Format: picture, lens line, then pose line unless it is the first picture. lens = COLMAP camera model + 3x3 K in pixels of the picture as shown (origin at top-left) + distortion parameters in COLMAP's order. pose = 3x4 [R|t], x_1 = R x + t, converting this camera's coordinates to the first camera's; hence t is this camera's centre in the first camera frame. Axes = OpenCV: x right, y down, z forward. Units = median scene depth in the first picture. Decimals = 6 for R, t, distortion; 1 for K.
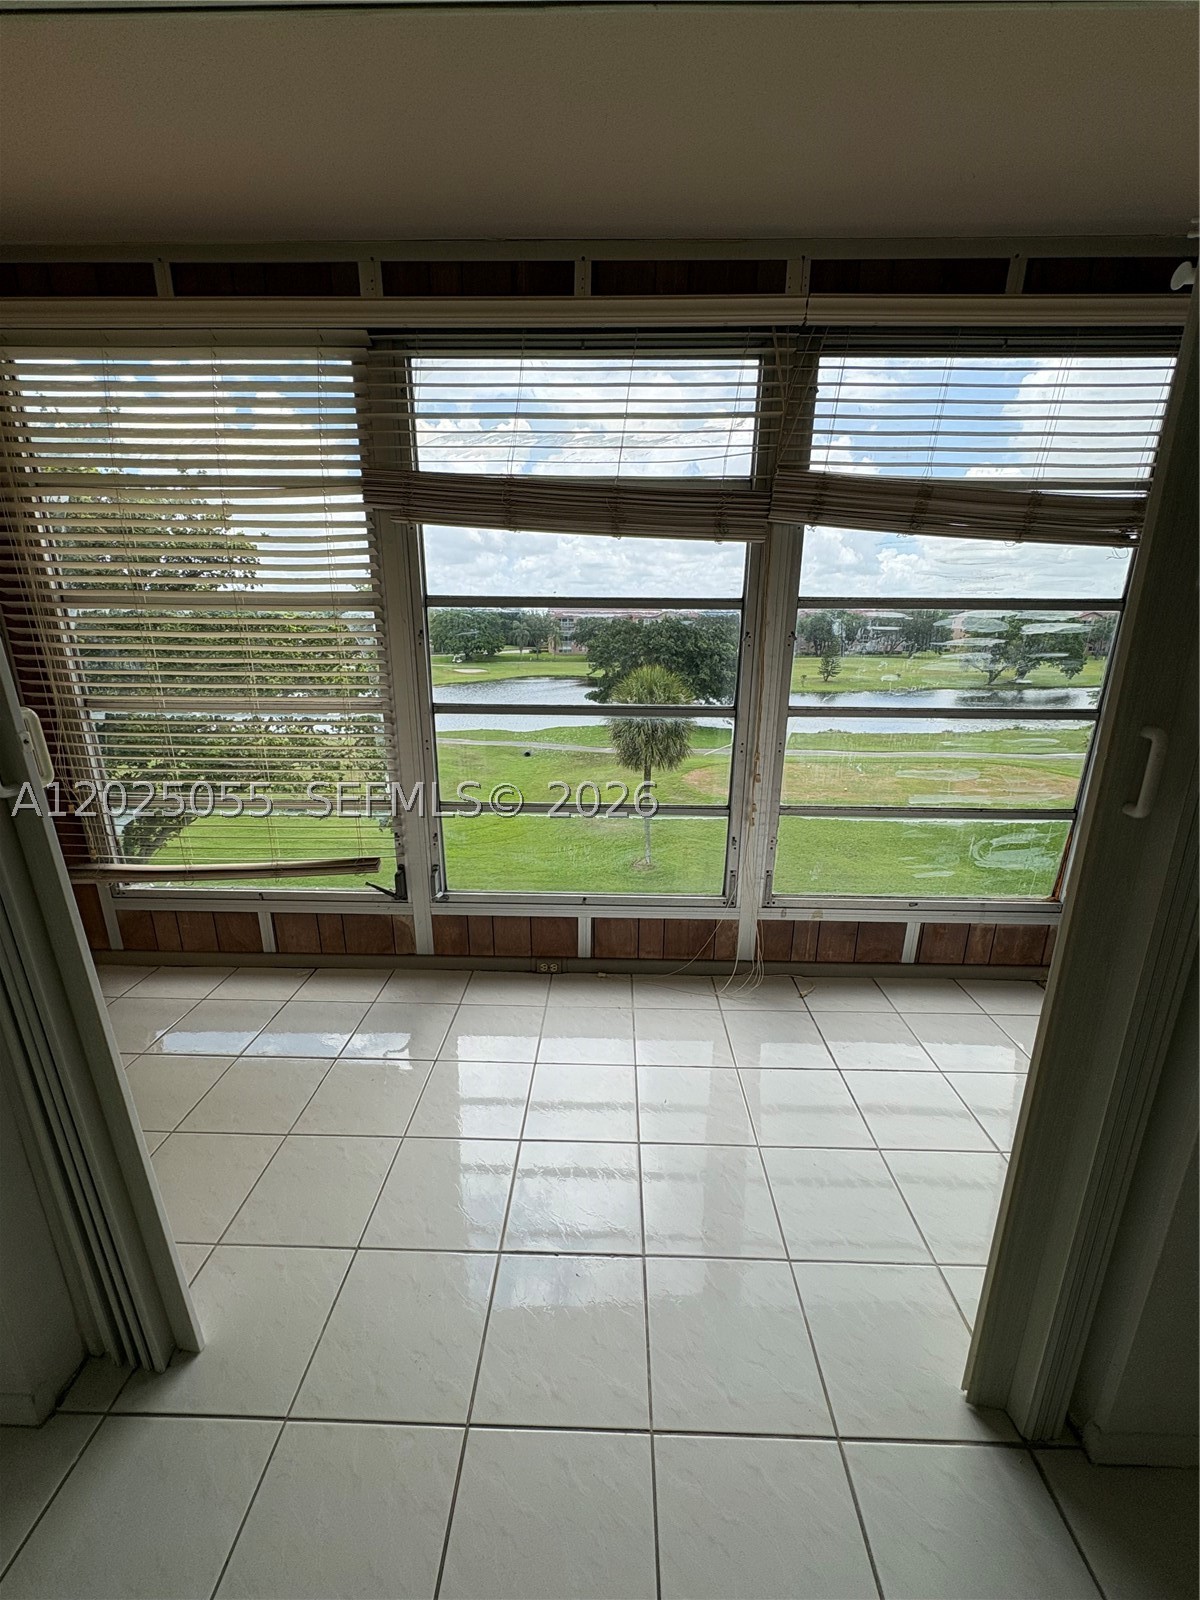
lens RADIAL K [[635.0, 0, 600.0], [0, 635.0, 800.0], [0, 0, 1]] dist [-0.018263, -0.000501]
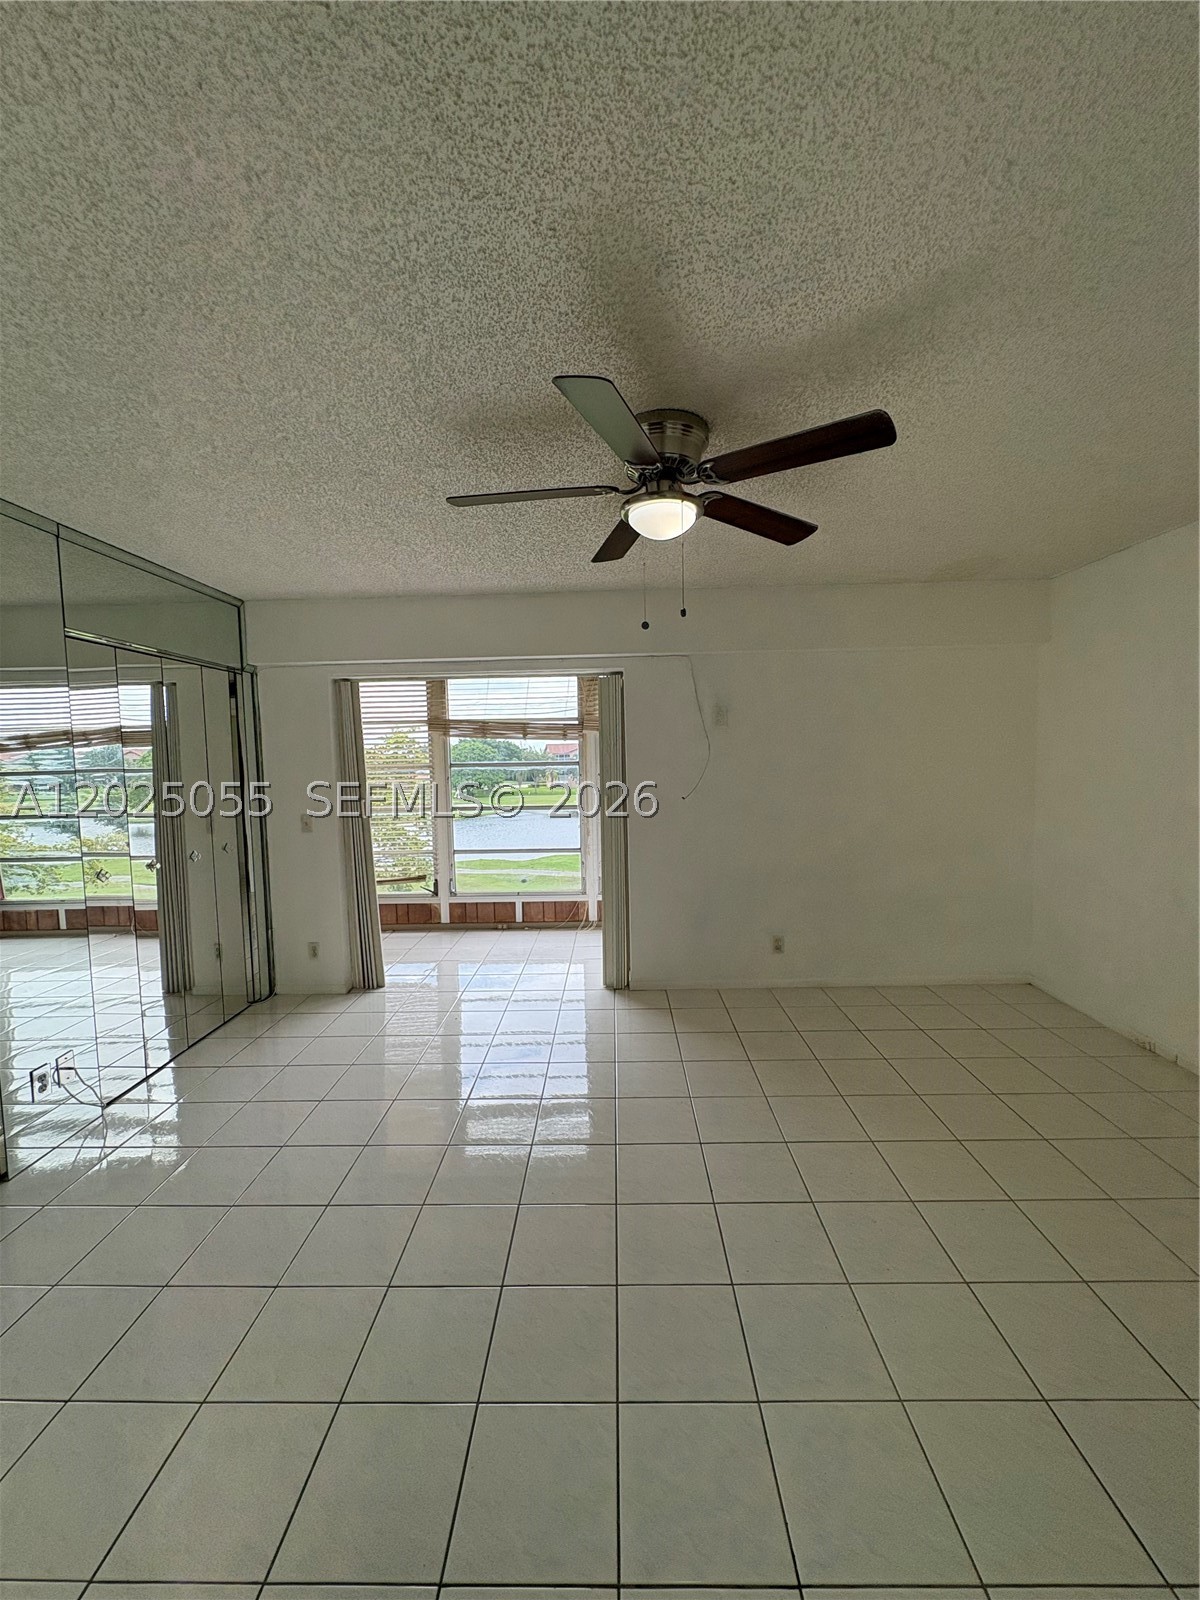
lens RADIAL K [[635.0, 0, 600.0], [0, 635.0, 800.0], [0, 0, 1]] dist [-0.018263, -0.000501]
pose [[0.999669, -0.025564, 0.002792, 0.267657], [0.025598, 0.978762, -0.203396, 0.301942], [0.002467, 0.203400, 0.979093, -1.257001]]
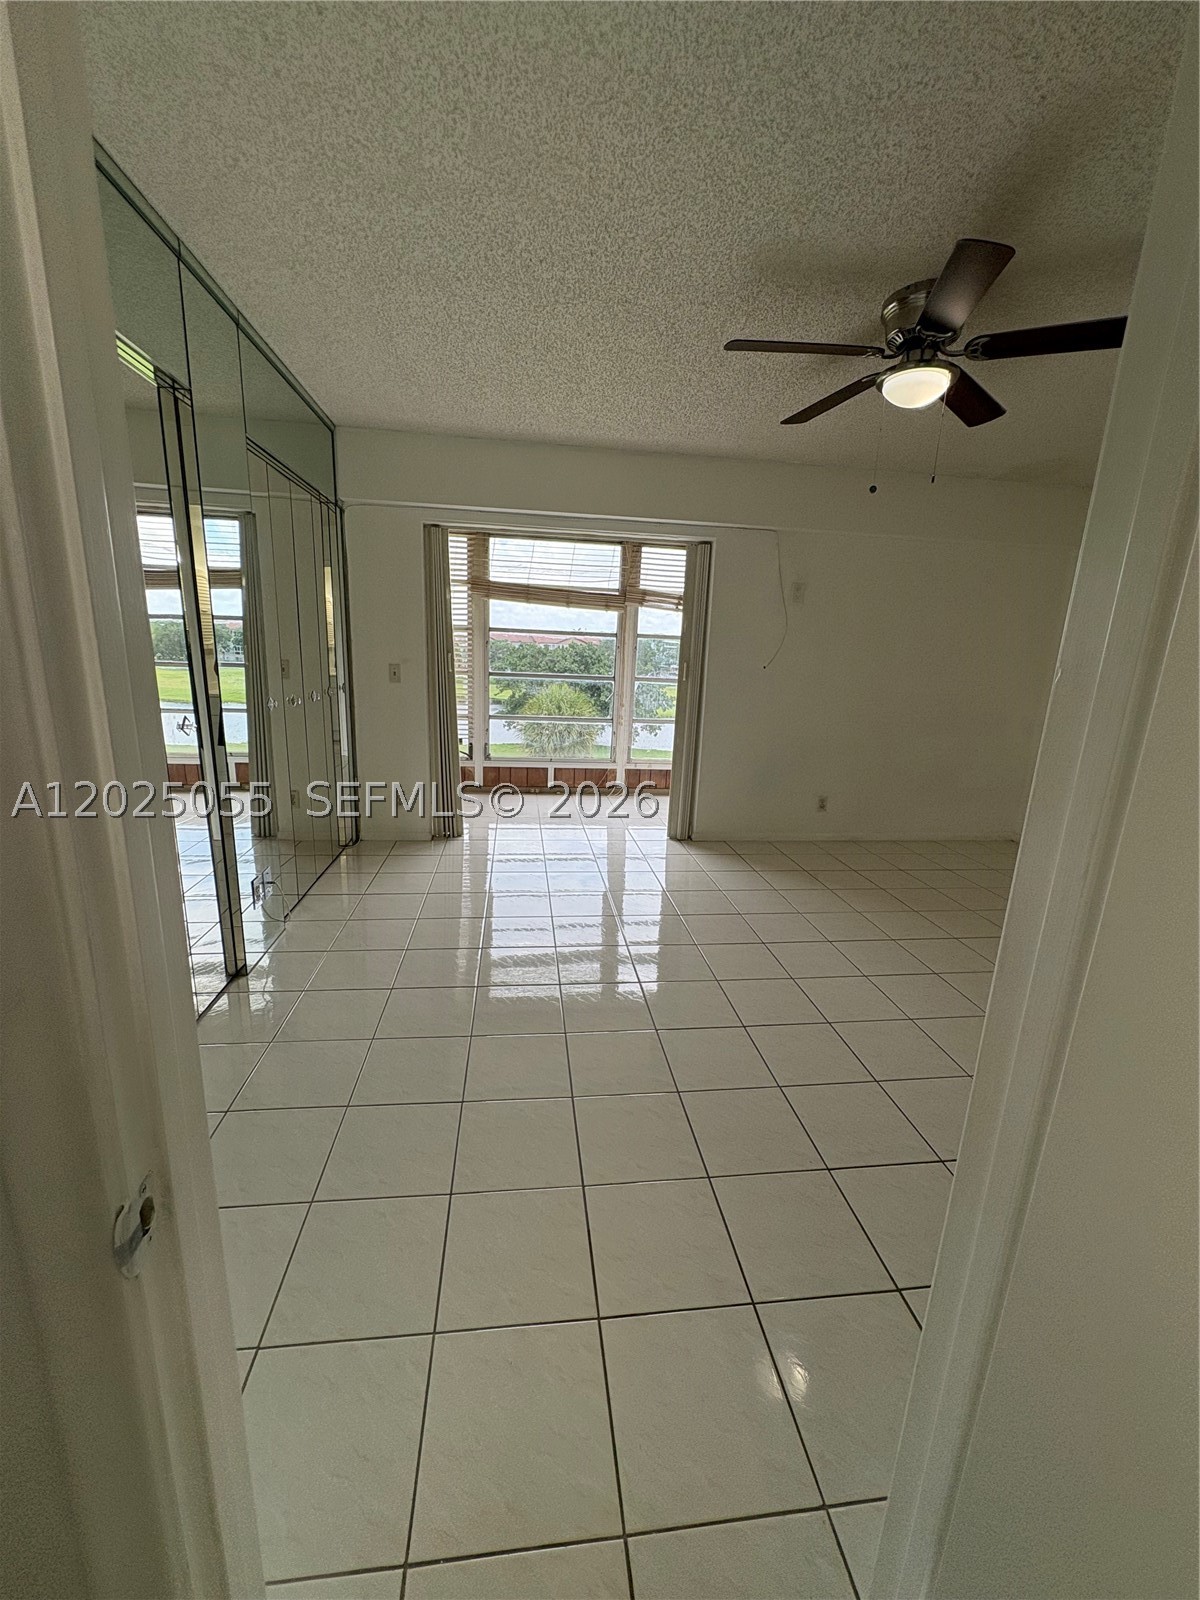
lens RADIAL K [[635.0, 0, 600.0], [0, 635.0, 800.0], [0, 0, 1]] dist [-0.018263, -0.000501]
pose [[0.988354, -0.000113, 0.152173, -0.204289], [0.005877, 0.999282, -0.037433, 0.399541], [-0.152059, 0.037892, 0.987645, -1.327389]]
